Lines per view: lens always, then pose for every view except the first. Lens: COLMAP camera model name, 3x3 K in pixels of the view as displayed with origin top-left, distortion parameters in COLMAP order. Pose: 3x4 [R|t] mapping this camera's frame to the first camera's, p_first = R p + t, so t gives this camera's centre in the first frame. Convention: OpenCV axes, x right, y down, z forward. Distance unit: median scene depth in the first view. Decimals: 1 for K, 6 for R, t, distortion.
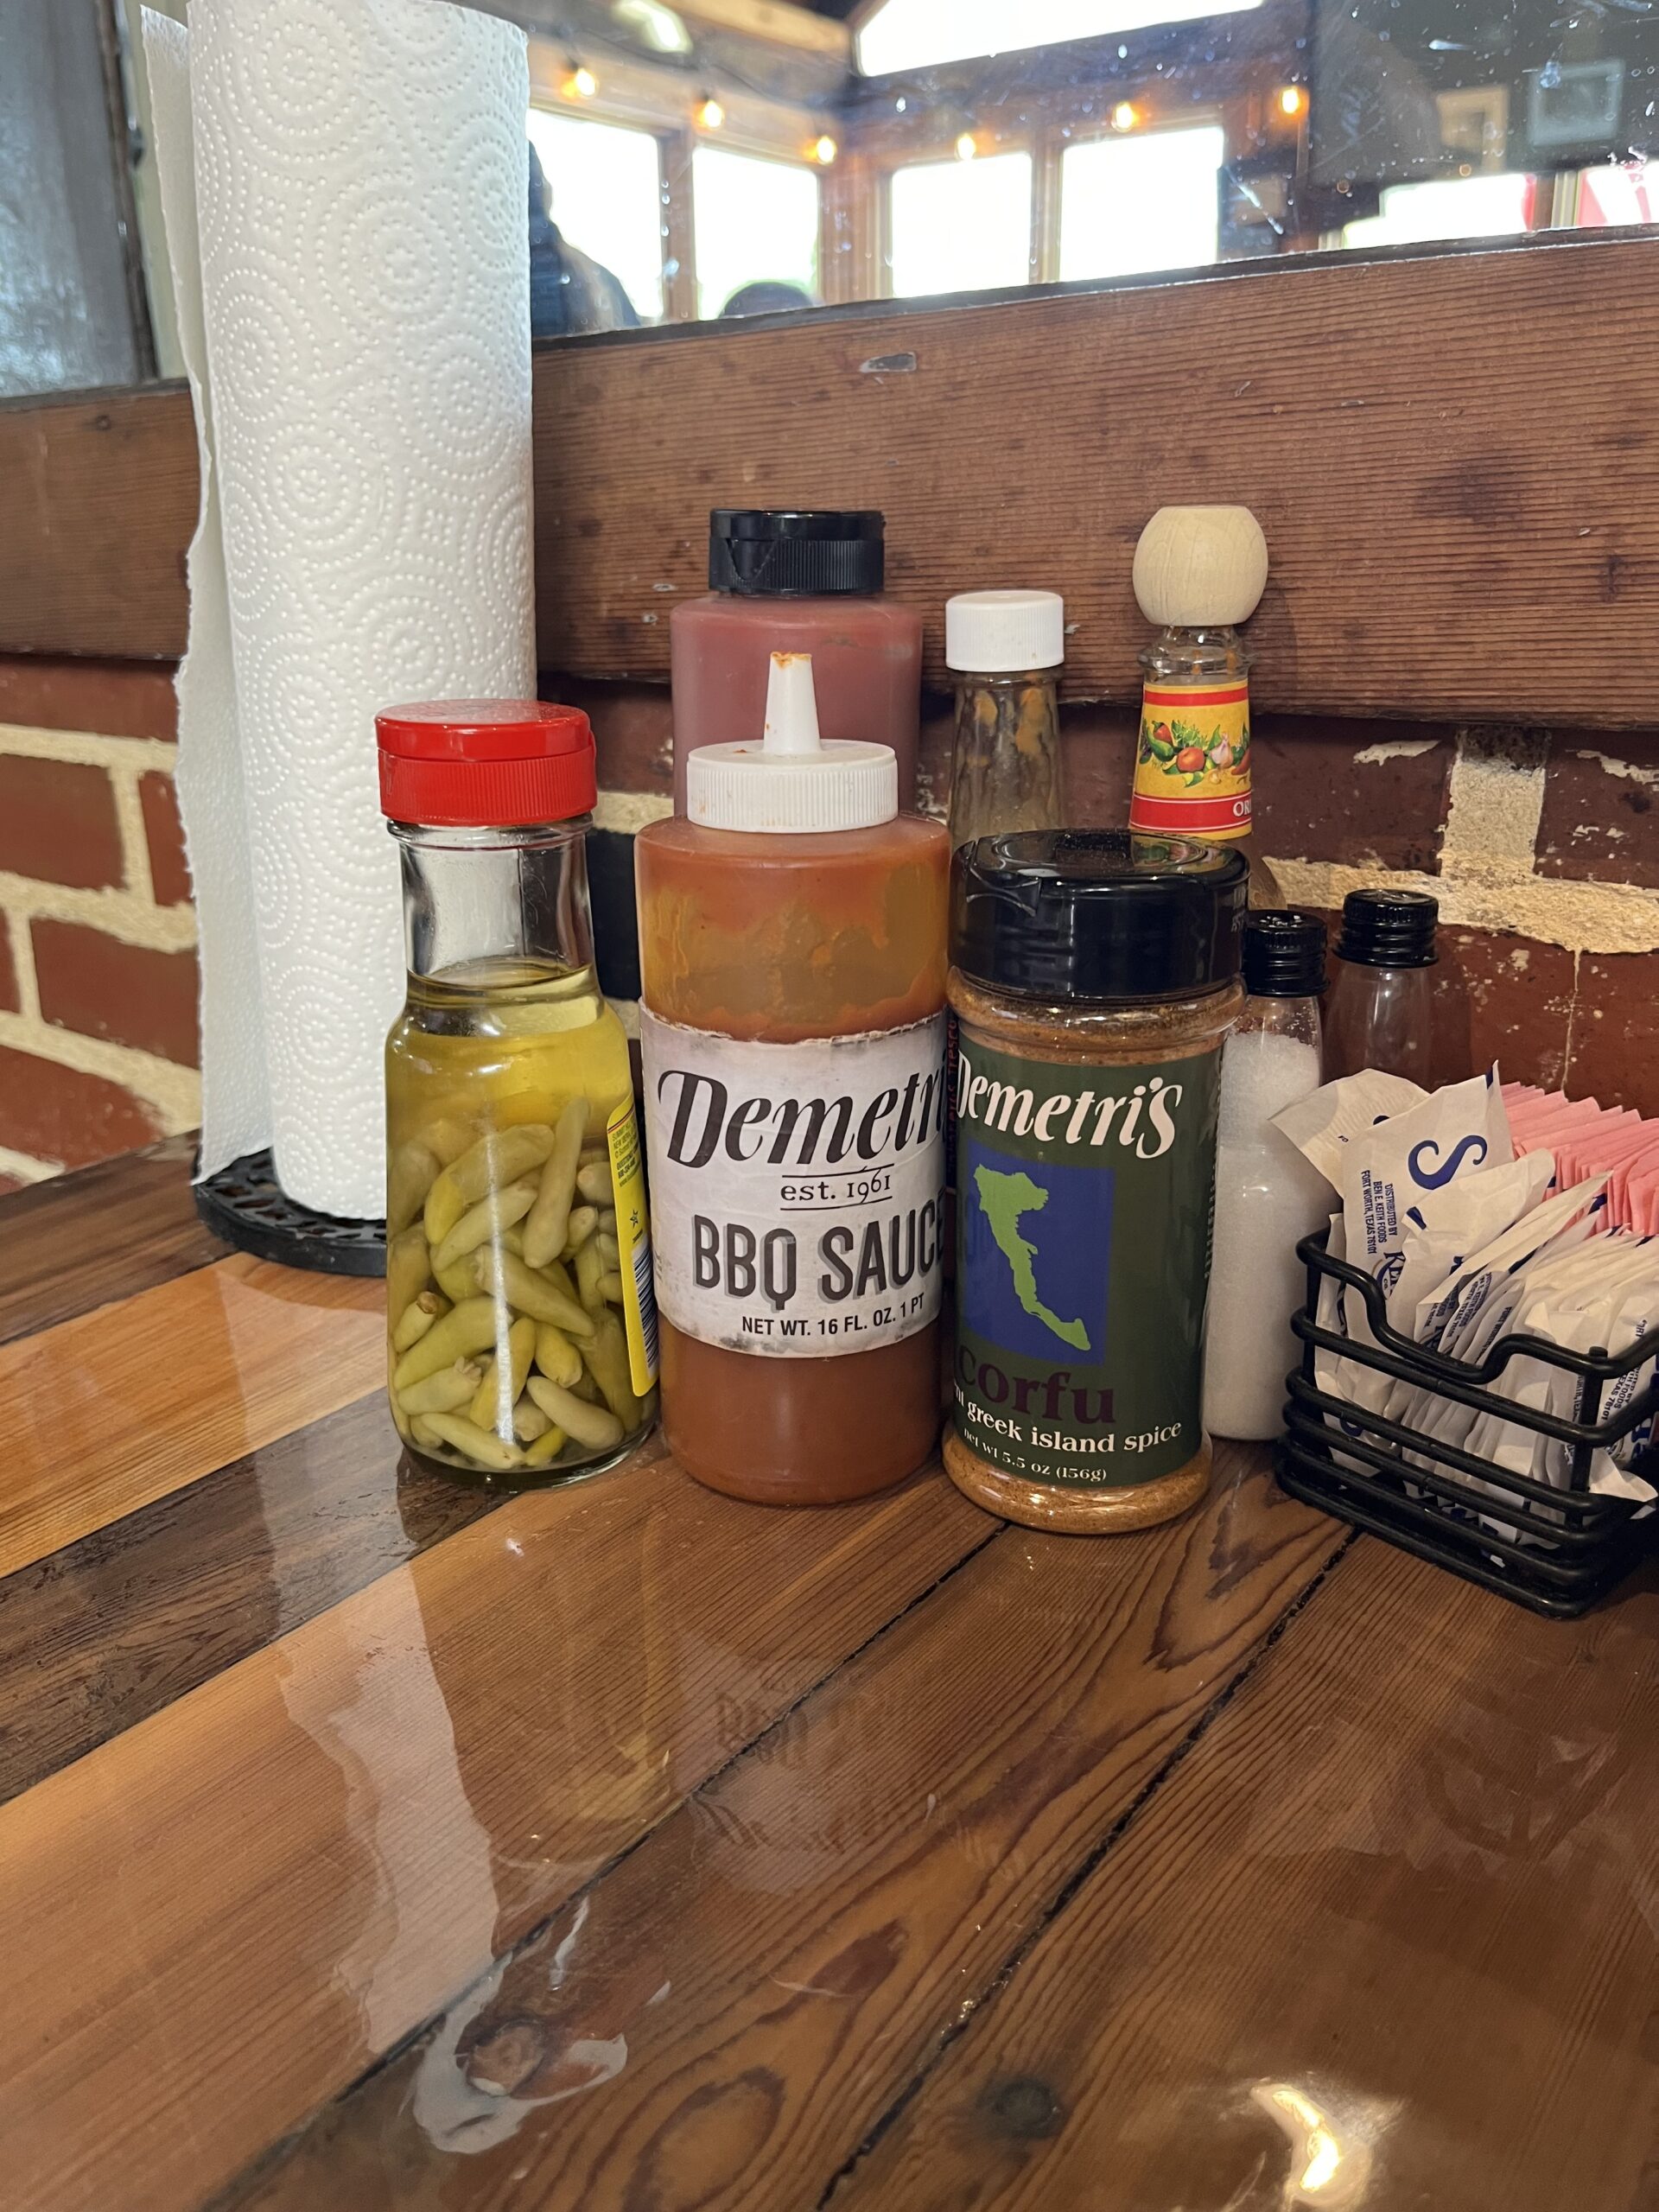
lens RADIAL K [[1649.8, 0, 835.9], [0, 1649.8, 1115.9], [0, 0, 1]] dist [0.085147, -0.107660]
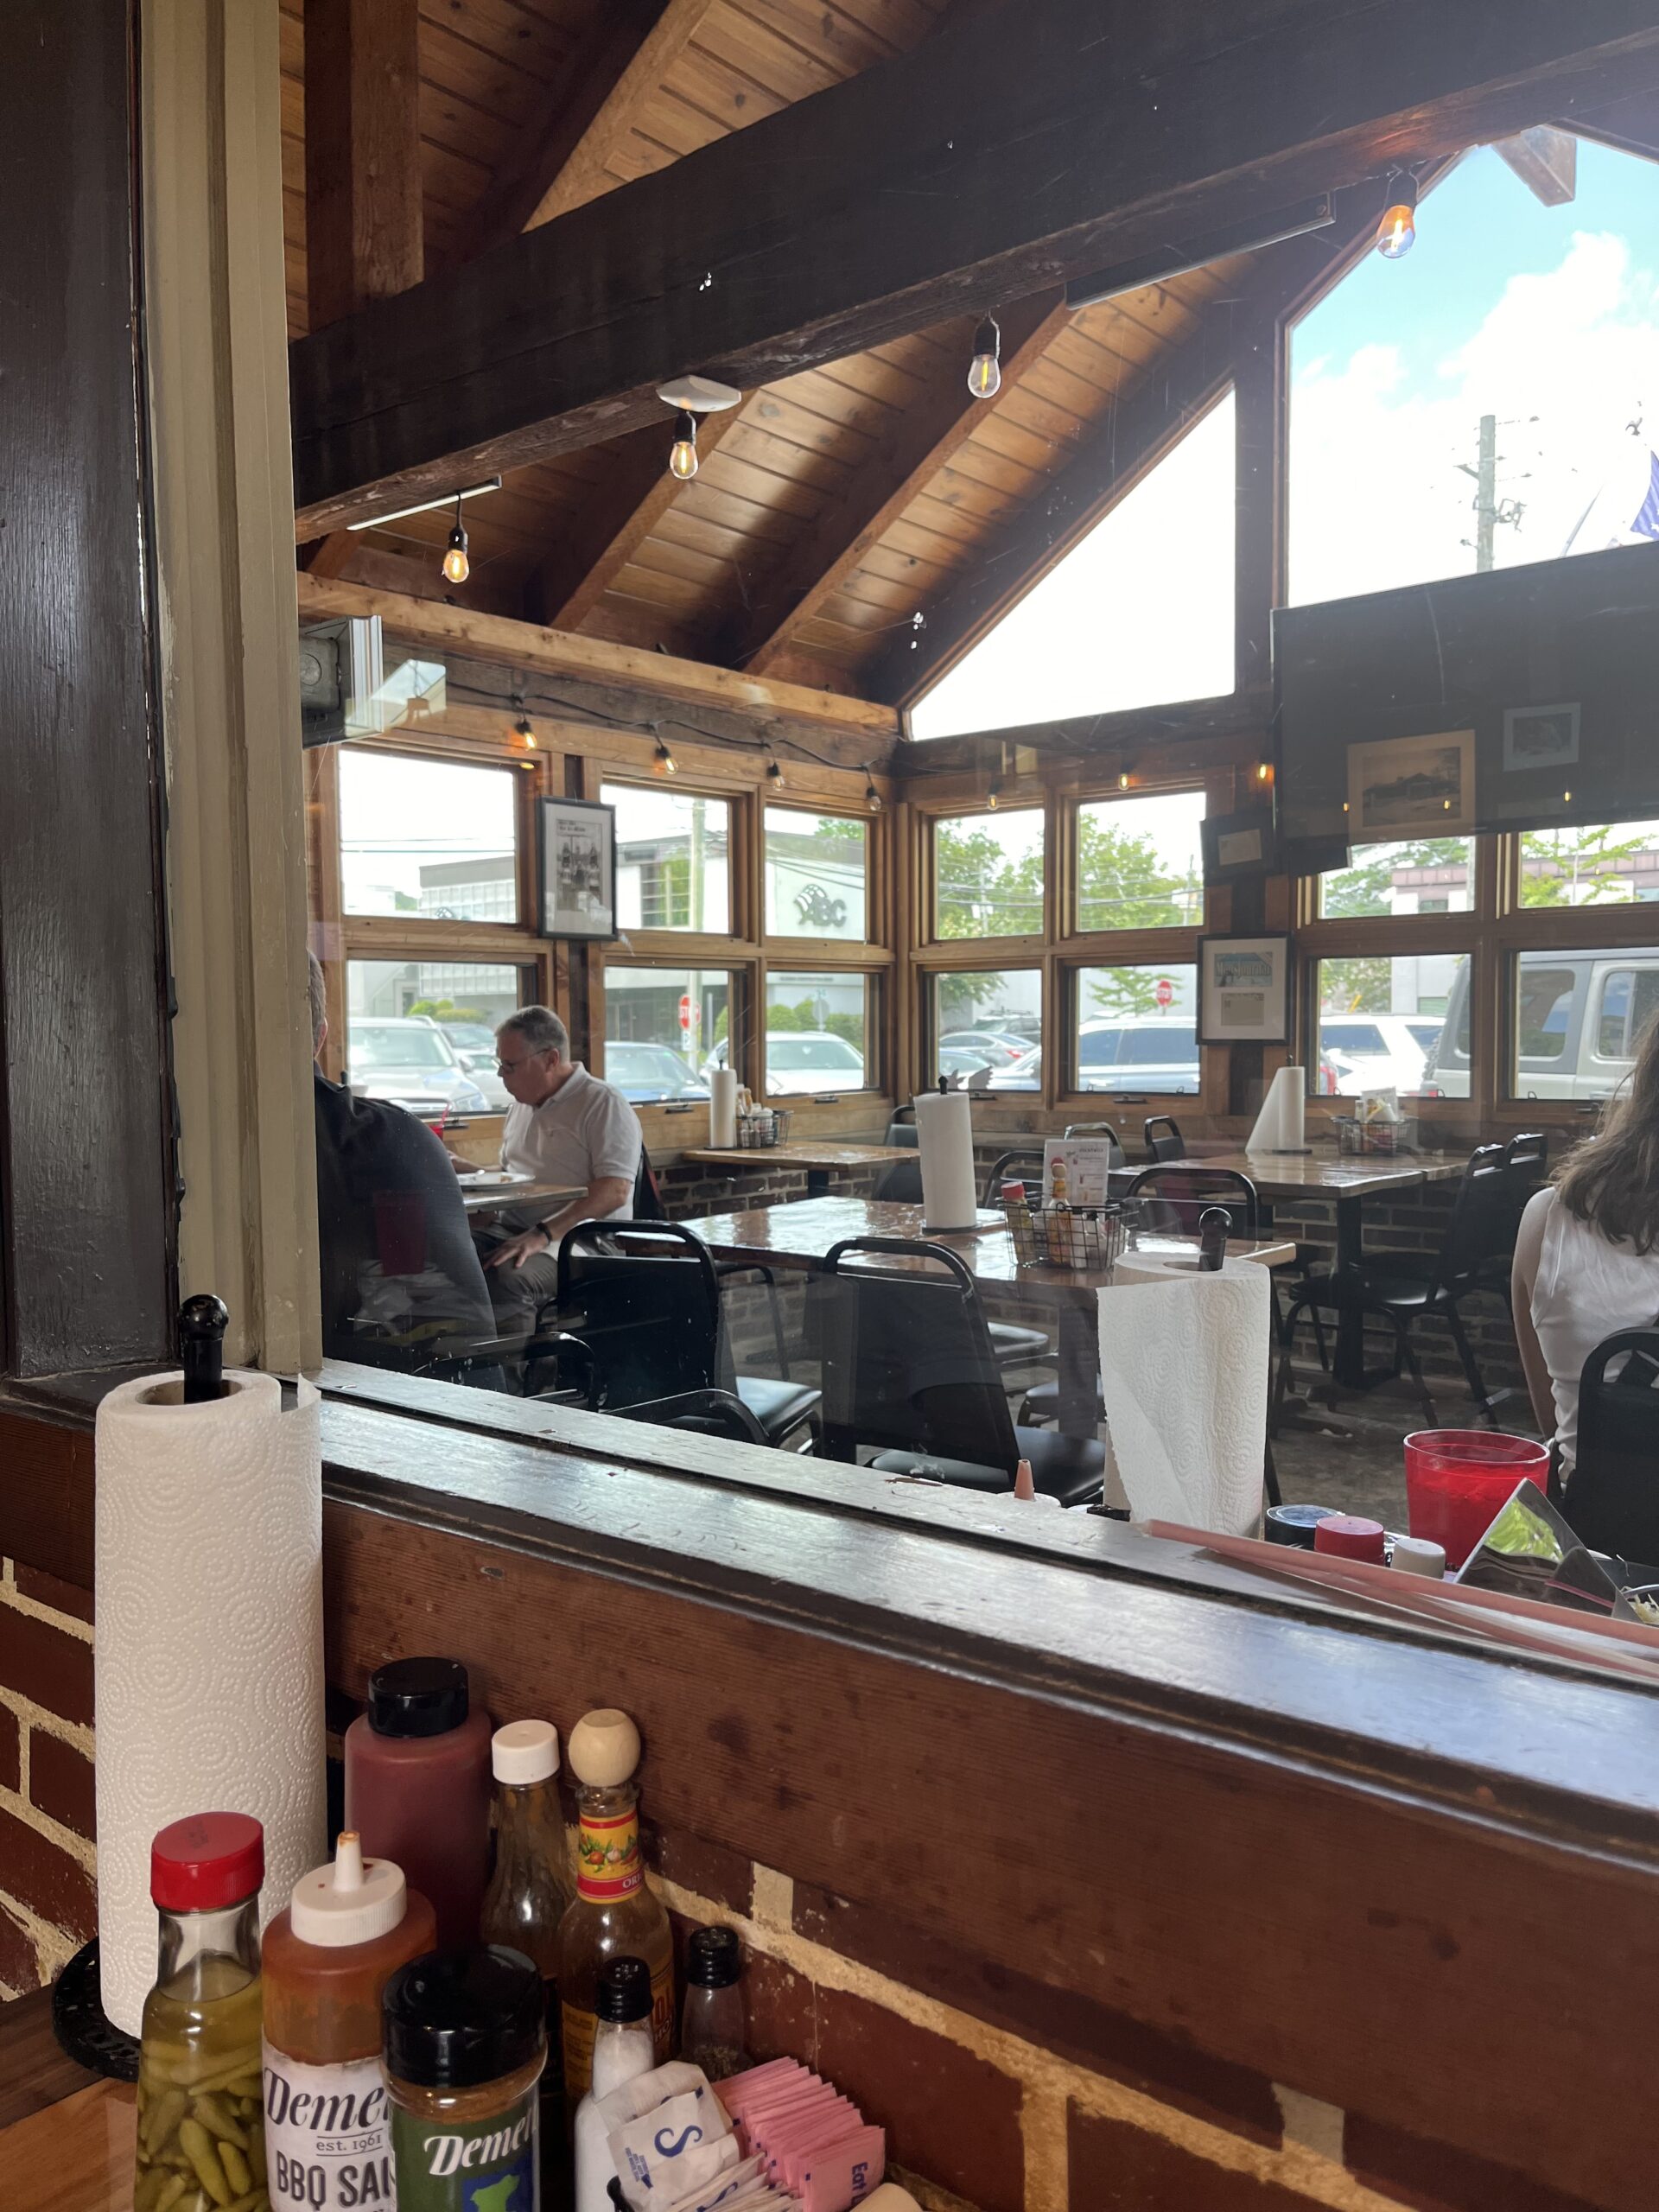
lens RADIAL K [[1652.1, 0, 818.7], [0, 1652.1, 1098.8], [0, 0, 1]] dist [0.011090, -0.056199]
pose [[0.998198, 0.003923, -0.059883, 0.576712], [-0.022091, 0.951808, -0.305898, -0.474260], [0.055797, 0.306670, 0.950179, -0.979356]]
